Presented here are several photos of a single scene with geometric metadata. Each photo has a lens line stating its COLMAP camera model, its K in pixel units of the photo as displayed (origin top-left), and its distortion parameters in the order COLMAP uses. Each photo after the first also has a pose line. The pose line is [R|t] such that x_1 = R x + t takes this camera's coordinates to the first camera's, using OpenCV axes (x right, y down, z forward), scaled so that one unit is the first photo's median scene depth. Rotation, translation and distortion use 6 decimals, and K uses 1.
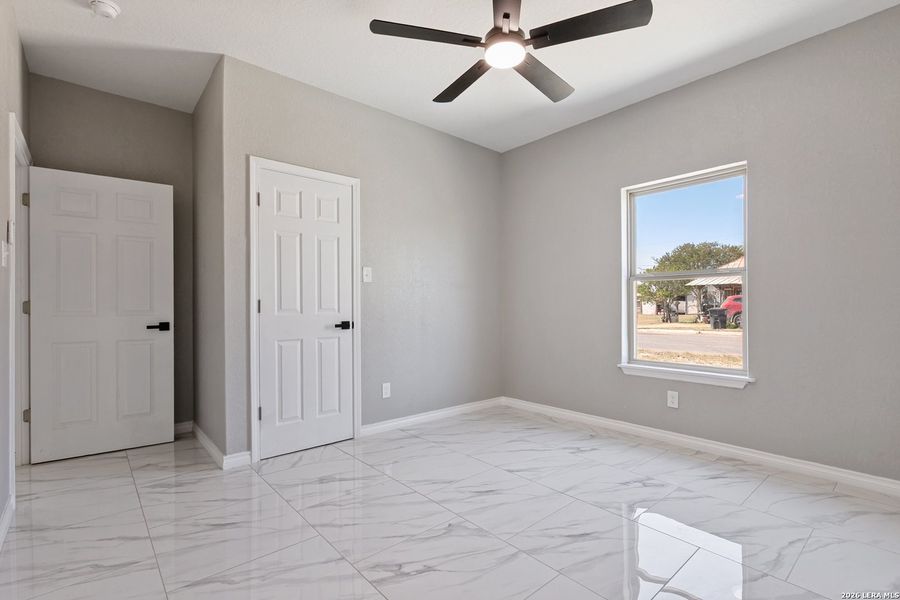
lens RADIAL K [[411.8, 0, 448.1], [0, 411.8, 306.9], [0, 0, 1]] dist [0.000973, -0.000060]
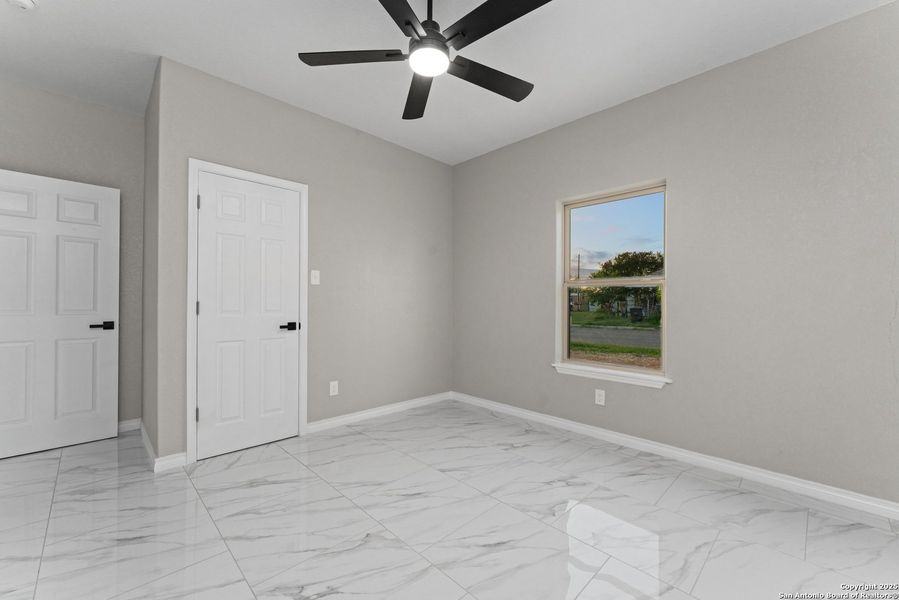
lens RADIAL K [[355.7, 0, 449.5], [0, 355.7, 300.0], [0, 0, 1]] dist [-0.001813, -0.000174]
pose [[0.998306, 0.012017, 0.056921, 0.109906], [-0.011578, 0.999901, -0.008047, -0.021065], [-0.057012, 0.007375, 0.998346, 0.103613]]
